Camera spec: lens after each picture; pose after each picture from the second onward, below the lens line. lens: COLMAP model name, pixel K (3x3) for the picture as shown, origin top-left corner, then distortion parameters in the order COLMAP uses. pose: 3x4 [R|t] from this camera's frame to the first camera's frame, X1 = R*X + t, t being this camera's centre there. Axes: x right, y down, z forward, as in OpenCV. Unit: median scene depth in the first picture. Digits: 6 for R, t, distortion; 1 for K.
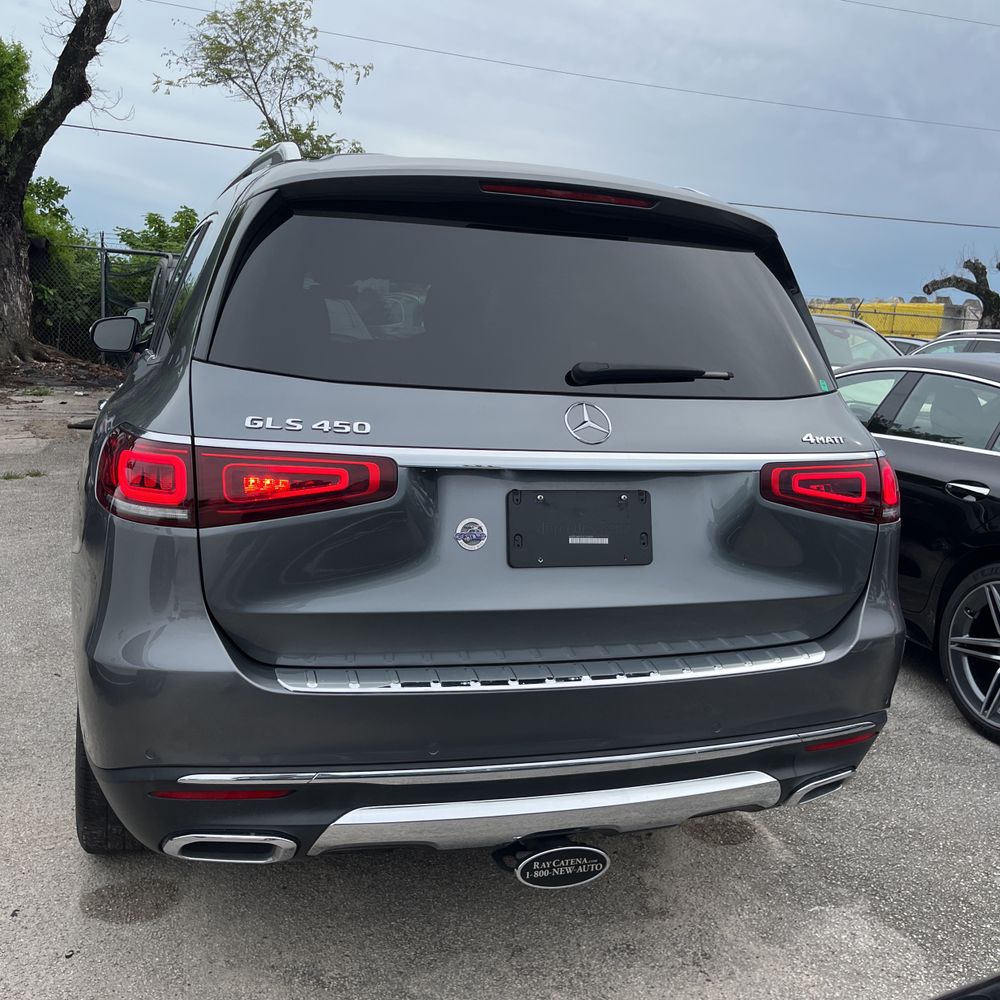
lens RADIAL K [[996.4, 0, 500.5], [0, 996.4, 478.6], [0, 0, 1]] dist [0.052663, -0.035619]
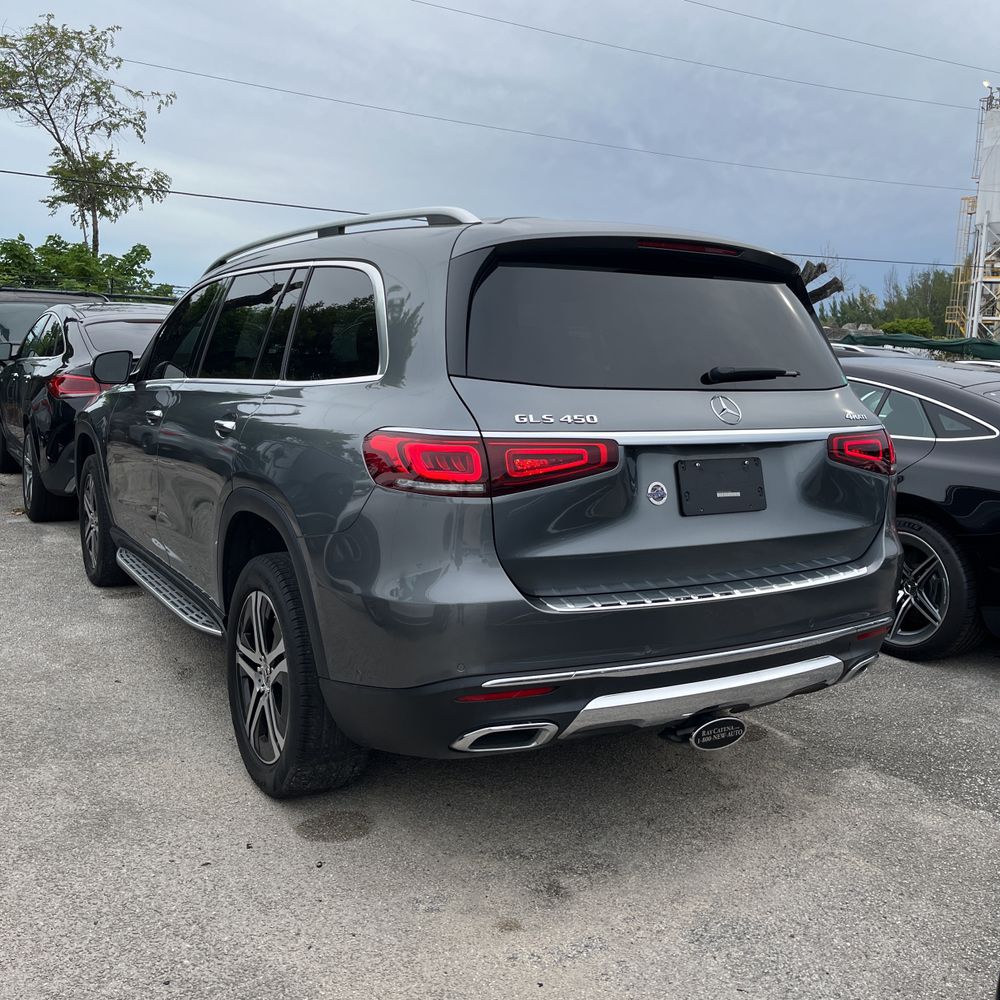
lens RADIAL K [[996.4, 0, 500.5], [0, 996.4, 478.6], [0, 0, 1]] dist [0.052663, -0.035619]
pose [[0.974377, -0.059384, 0.216939, -0.440790], [0.064376, 0.997797, -0.016009, 0.035266], [-0.215510, 0.029564, 0.976054, -0.249456]]
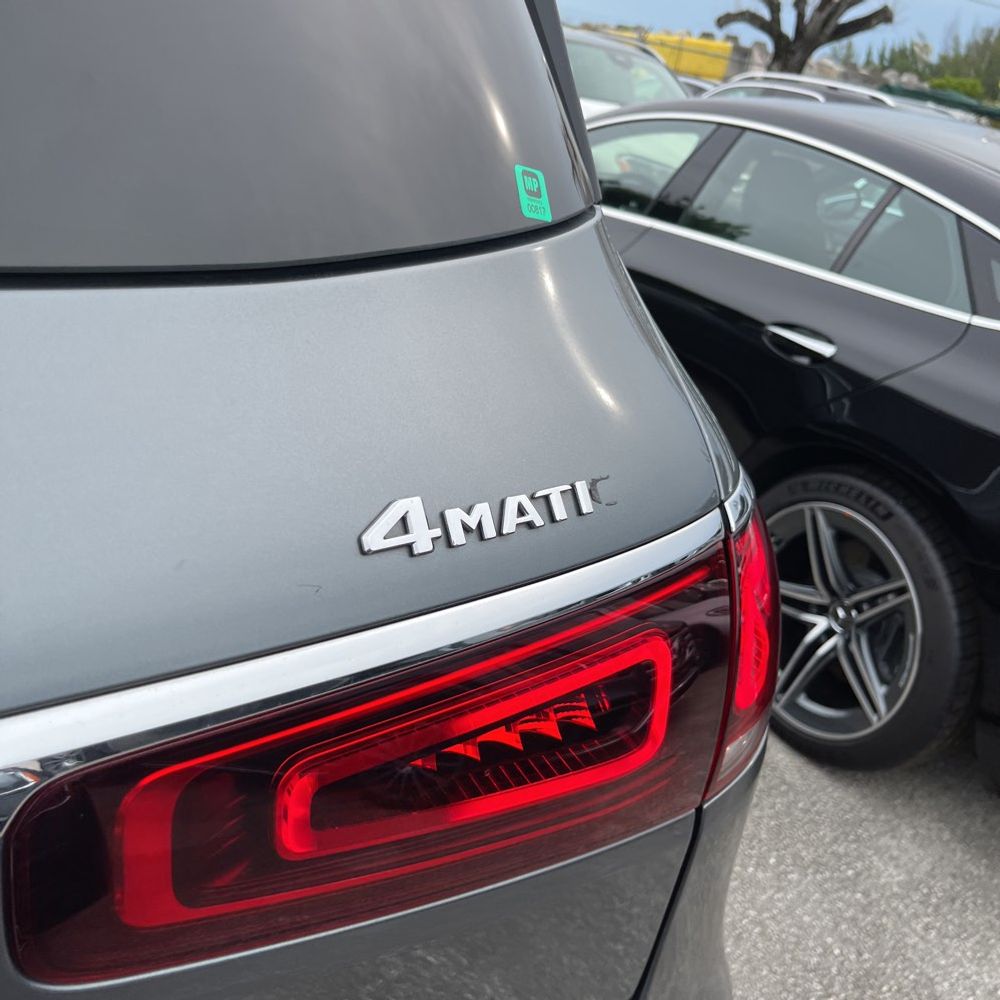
lens RADIAL K [[1010.9, 0, 488.7], [0, 1010.9, 494.8], [0, 0, 1]] dist [0.016954, -0.012718]
pose [[0.975783, 0.001958, 0.218730, 0.261184], [-0.061007, 0.962718, 0.263539, -0.085435], [-0.210060, -0.270501, 0.939523, 0.766478]]
